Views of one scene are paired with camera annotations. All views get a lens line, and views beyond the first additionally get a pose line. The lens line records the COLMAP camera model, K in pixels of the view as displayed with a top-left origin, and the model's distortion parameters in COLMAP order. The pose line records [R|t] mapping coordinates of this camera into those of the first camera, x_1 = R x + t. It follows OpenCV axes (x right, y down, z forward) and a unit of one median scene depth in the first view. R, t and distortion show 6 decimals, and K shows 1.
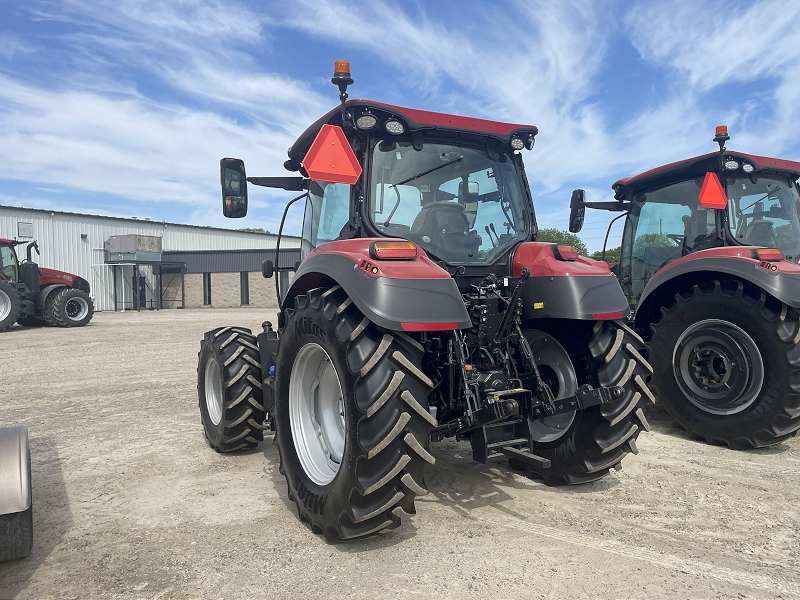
lens RADIAL K [[626.9, 0, 386.7], [0, 626.9, 316.1], [0, 0, 1]] dist [0.045365, 0.000774]
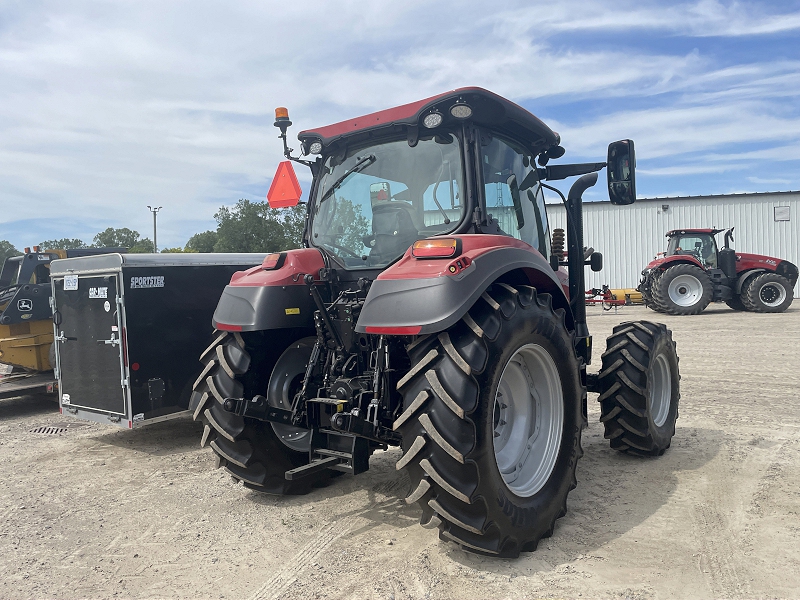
lens RADIAL K [[608.9, 0, 400.0], [0, 608.9, 300.0], [0, 0, 1]] dist [0.078016, -0.109742]
pose [[0.361571, 0.024394, -0.932026, 0.193555], [-0.020159, 0.999629, 0.018343, -0.009011], [0.932127, 0.012157, 0.361928, 0.132243]]
